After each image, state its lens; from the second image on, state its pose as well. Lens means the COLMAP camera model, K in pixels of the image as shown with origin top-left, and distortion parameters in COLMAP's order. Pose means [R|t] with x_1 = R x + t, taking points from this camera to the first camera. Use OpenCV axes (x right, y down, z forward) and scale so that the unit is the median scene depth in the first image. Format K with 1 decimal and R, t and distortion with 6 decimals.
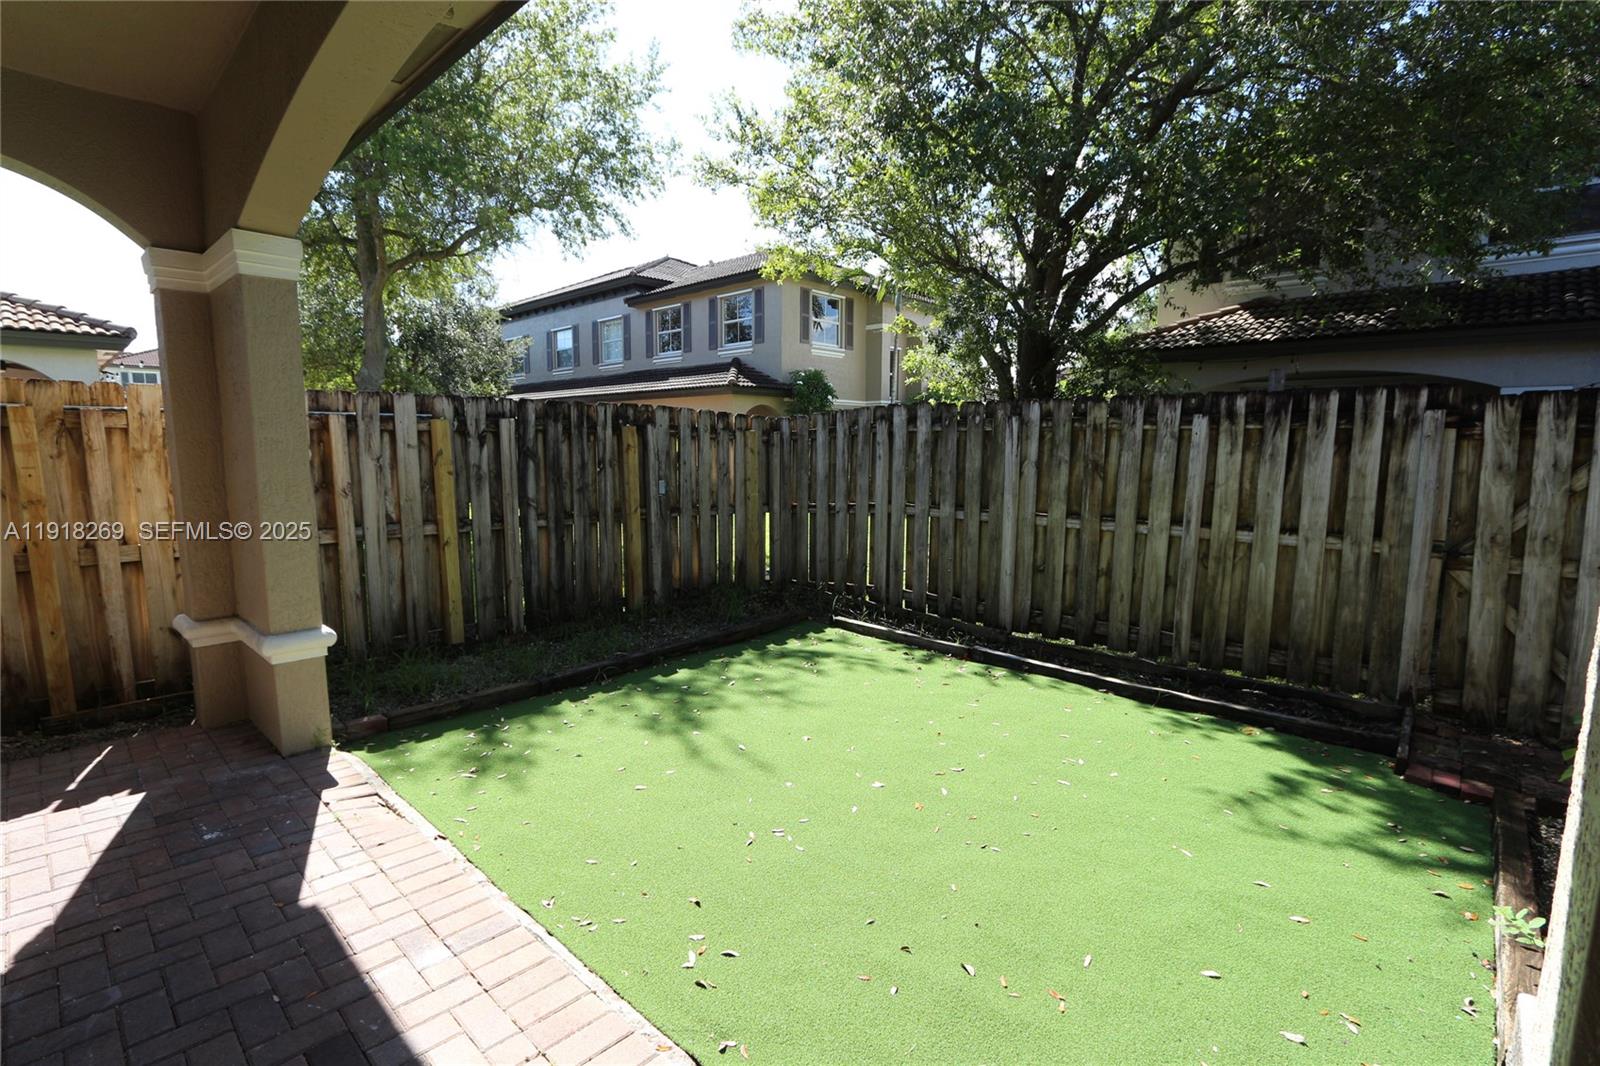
lens RADIAL K [[758.1, 0, 807.2], [0, 758.1, 543.0], [0, 0, 1]] dist [-0.019716, 0.000048]
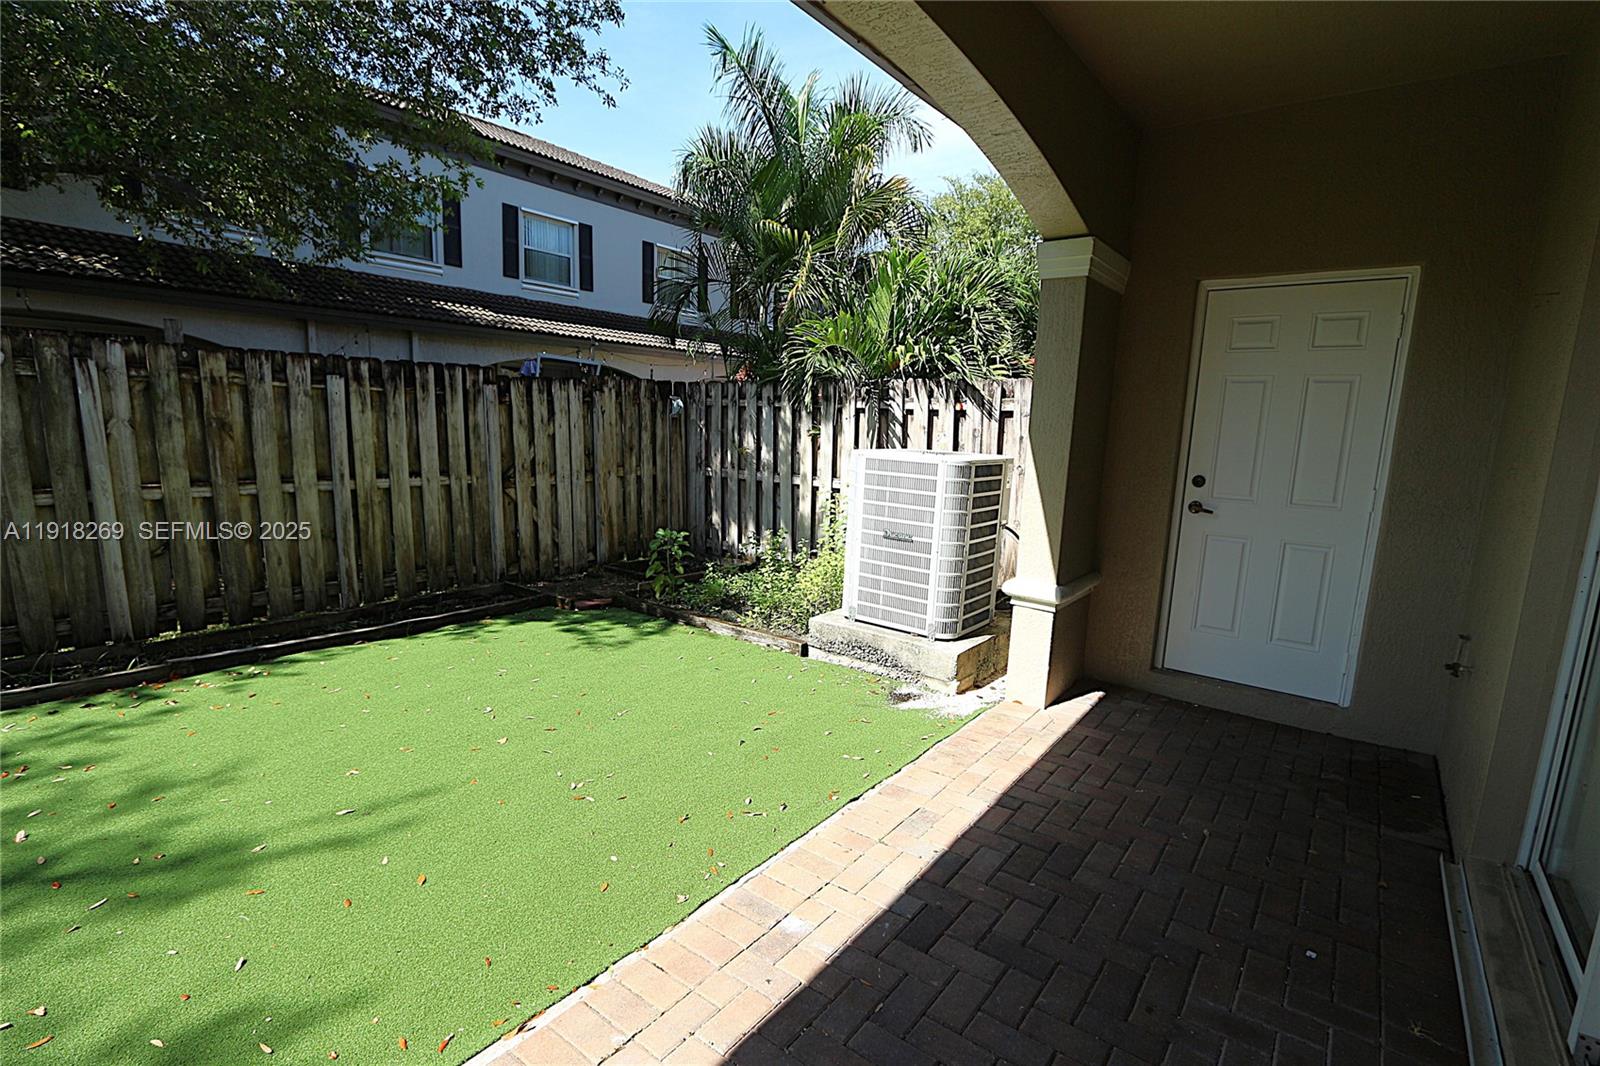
lens RADIAL K [[737.2, 0, 807.5], [0, 737.2, 538.6], [0, 0, 1]] dist [-0.018950, 0.001240]
pose [[-0.106869, -0.165065, 0.980476, -0.654626], [0.094847, 0.979934, 0.175312, -0.064286], [-0.989739, 0.111731, -0.089069, 0.475470]]
